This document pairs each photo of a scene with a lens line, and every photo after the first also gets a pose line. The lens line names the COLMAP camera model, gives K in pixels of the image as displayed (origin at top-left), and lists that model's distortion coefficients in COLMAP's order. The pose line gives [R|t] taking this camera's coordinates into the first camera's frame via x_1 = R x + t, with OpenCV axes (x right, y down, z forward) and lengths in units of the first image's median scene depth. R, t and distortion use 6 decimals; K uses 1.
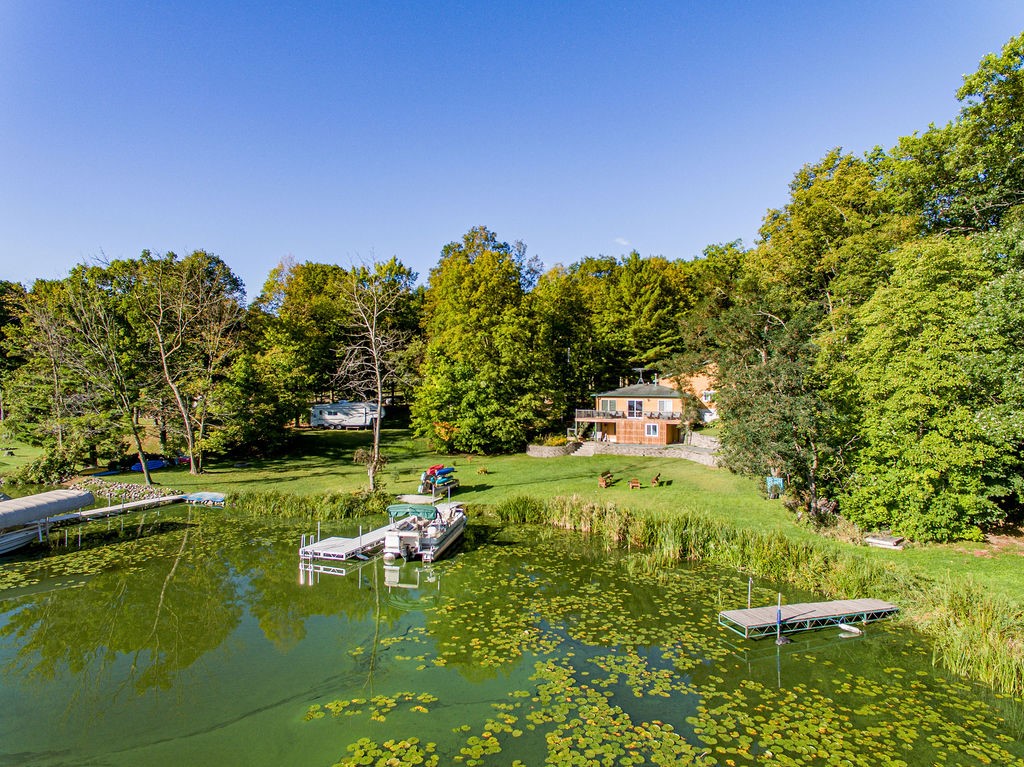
lens RADIAL K [[595.4, 0, 509.7], [0, 595.4, 387.2], [0, 0, 1]] dist [-0.005100, 0.008264]
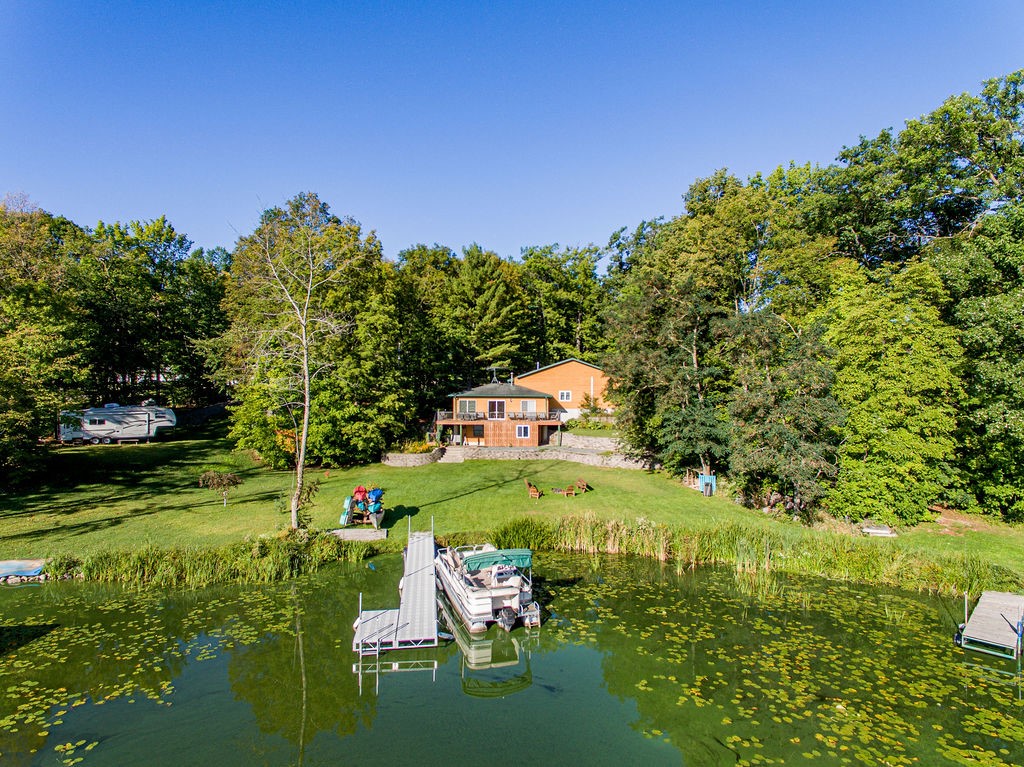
lens RADIAL K [[595.4, 0, 509.7], [0, 595.4, 387.2], [0, 0, 1]] dist [-0.005100, 0.008264]
pose [[0.888236, 0.002556, 0.459380, -0.209408], [-0.003763, 0.999991, 0.001710, -0.001302], [-0.459371, -0.003248, 0.888238, 0.149239]]
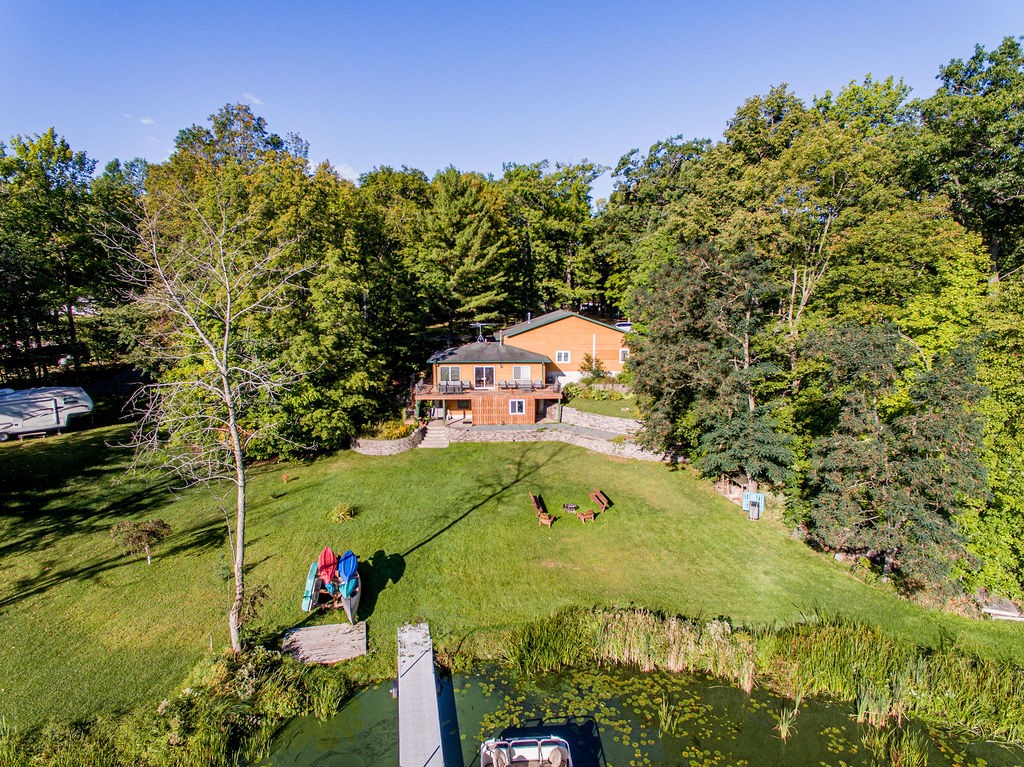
lens RADIAL K [[595.4, 0, 509.7], [0, 595.4, 387.2], [0, 0, 1]] dist [-0.005100, 0.008264]
pose [[0.861588, -0.089194, 0.499710, -0.167164], [0.002809, 0.985264, 0.171018, -0.089896], [-0.507600, -0.145944, 0.849142, 0.297657]]
